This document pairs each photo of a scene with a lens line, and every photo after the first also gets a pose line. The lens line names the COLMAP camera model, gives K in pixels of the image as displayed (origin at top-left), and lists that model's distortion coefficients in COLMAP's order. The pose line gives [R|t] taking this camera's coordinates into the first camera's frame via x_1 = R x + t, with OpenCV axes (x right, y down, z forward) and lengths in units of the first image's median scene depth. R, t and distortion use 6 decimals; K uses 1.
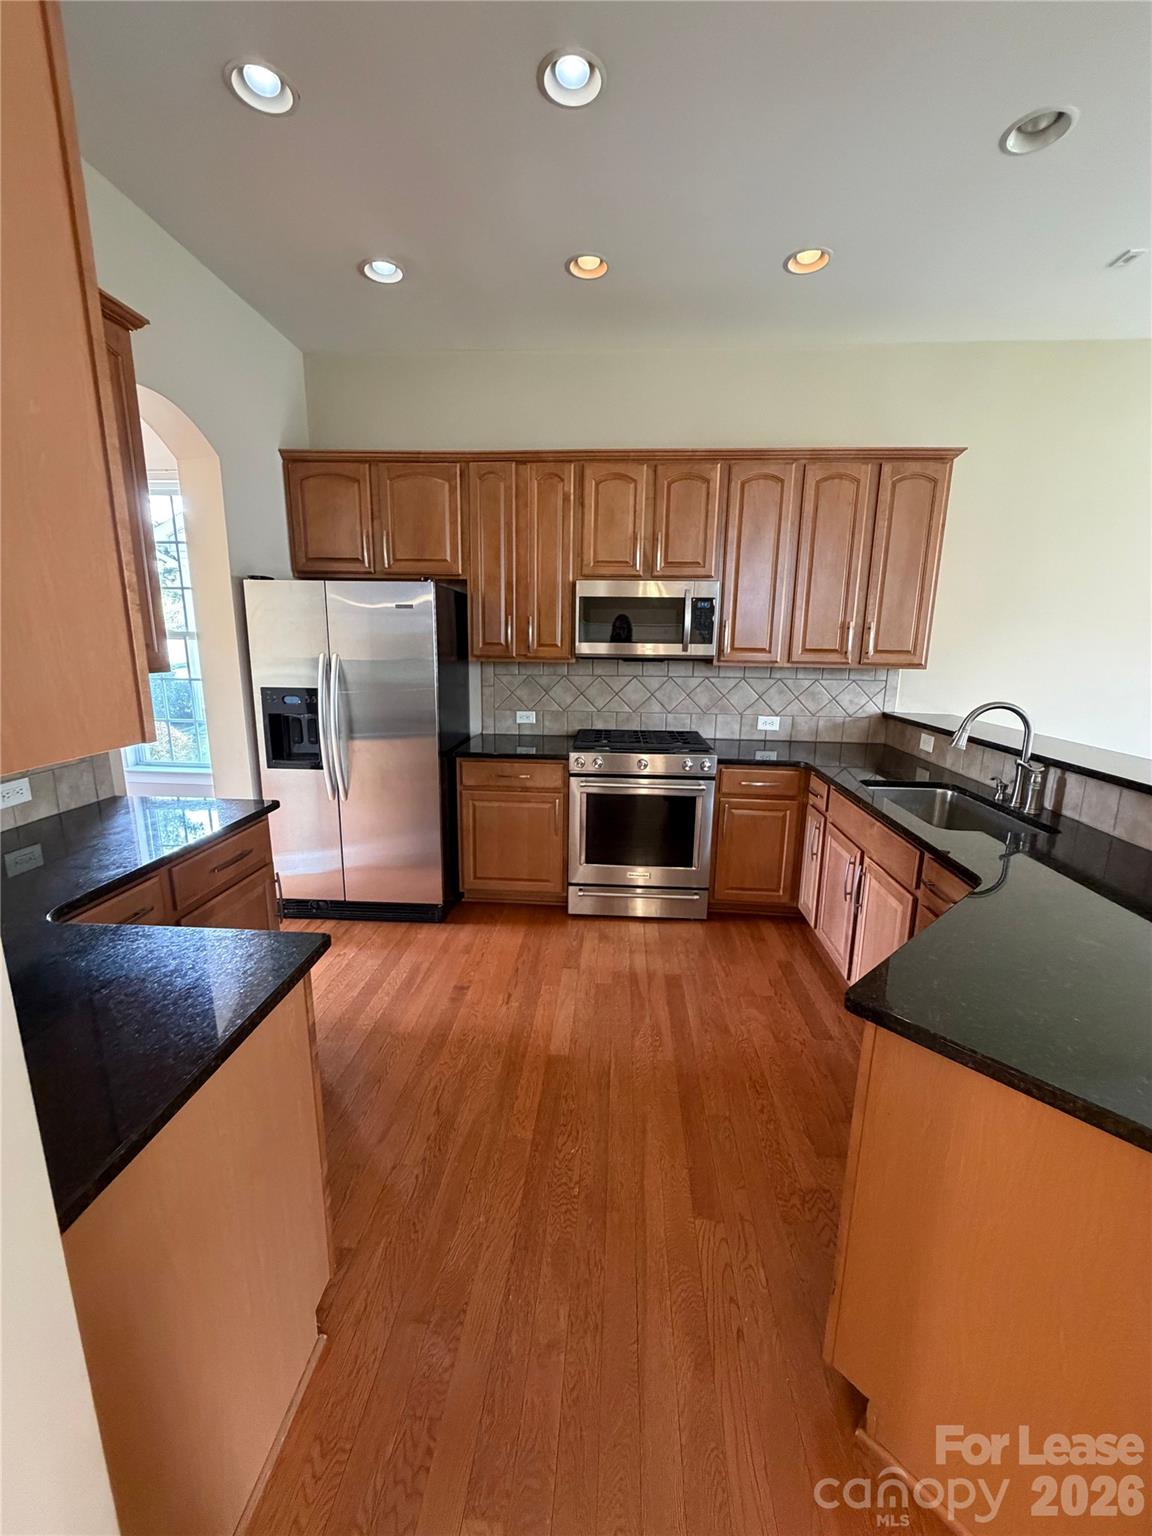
lens RADIAL K [[610.9, 0, 573.6], [0, 610.9, 765.9], [0, 0, 1]] dist [0.000496, -0.000940]
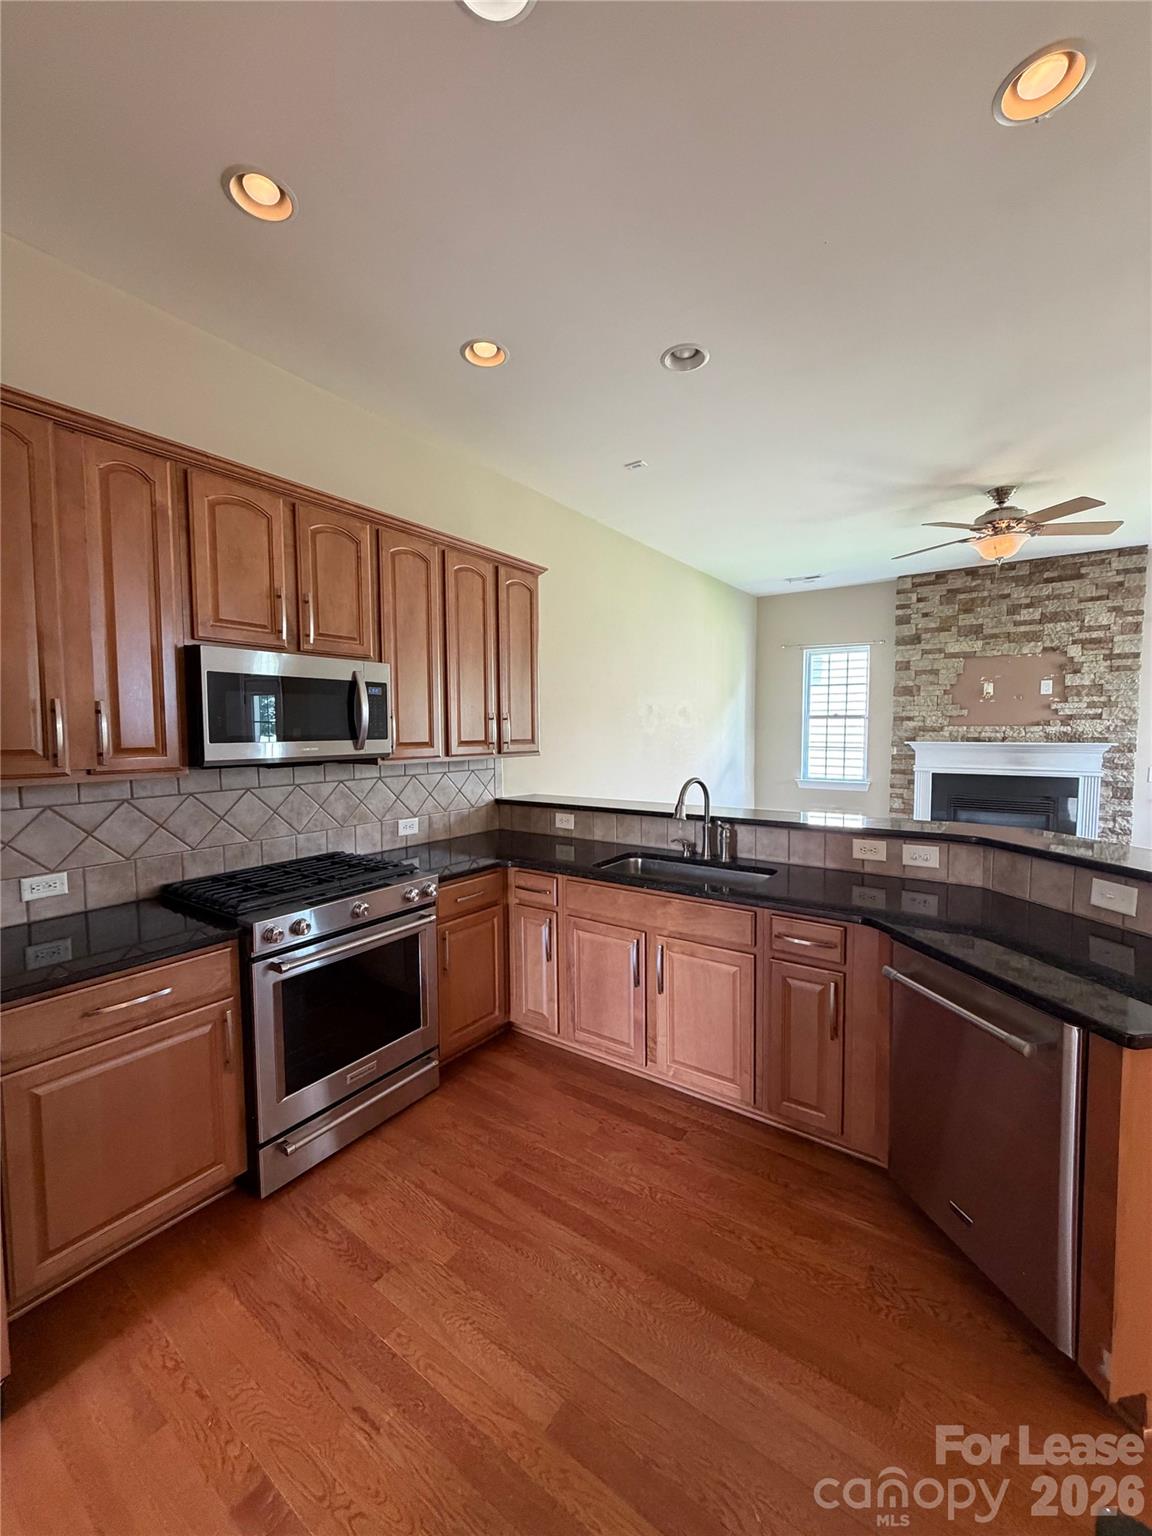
lens RADIAL K [[610.9, 0, 579.4], [0, 610.9, 765.5], [0, 0, 1]] dist [0.000496, -0.000940]
pose [[0.521928, -0.067954, 0.850278, -0.325580], [0.188324, 0.981404, -0.037166, -0.087663], [-0.831941, 0.179525, 0.525020, 0.372352]]
